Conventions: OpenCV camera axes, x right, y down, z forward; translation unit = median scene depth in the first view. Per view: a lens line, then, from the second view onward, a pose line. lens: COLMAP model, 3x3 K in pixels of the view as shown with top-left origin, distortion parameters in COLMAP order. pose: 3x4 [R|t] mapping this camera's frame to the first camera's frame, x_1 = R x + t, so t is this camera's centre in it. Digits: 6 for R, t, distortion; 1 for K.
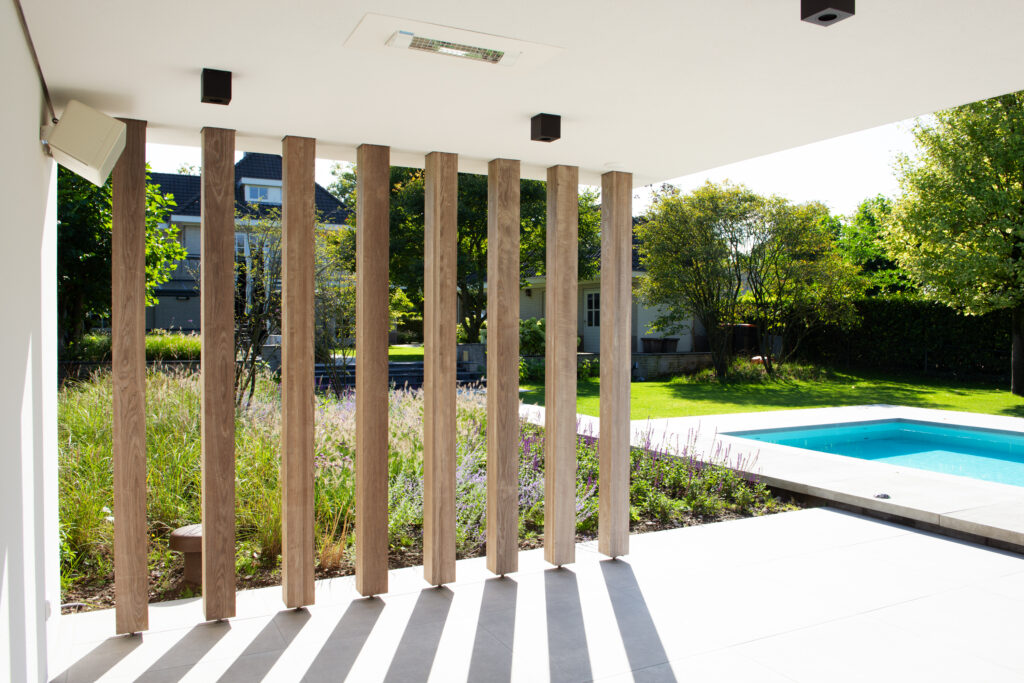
lens RADIAL K [[782.3, 0, 513.0], [0, 782.3, 340.0], [0, 0, 1]] dist [0.001638, 0.000240]
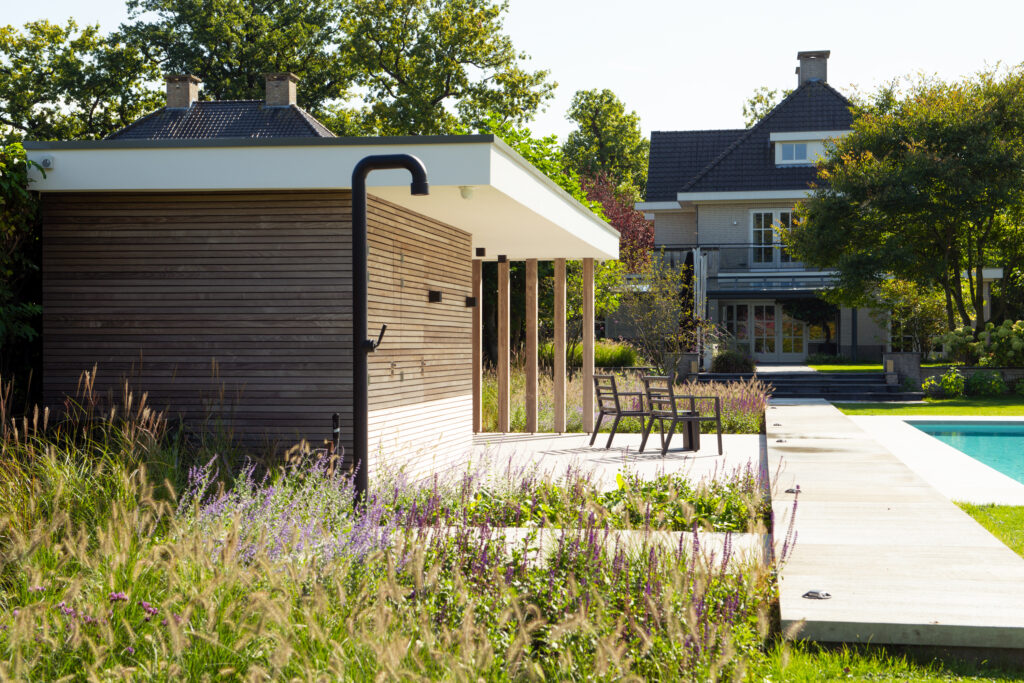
lens RADIAL K [[1613.3, 0, 511.8], [0, 1613.3, 341.7], [0, 0, 1]] dist [0.134281, 0.000000]
pose [[0.811835, -0.001512, -0.583885, 0.339325], [-0.011941, 0.999745, -0.019192, 0.017107], [0.583765, 0.022553, 0.811609, -0.358032]]
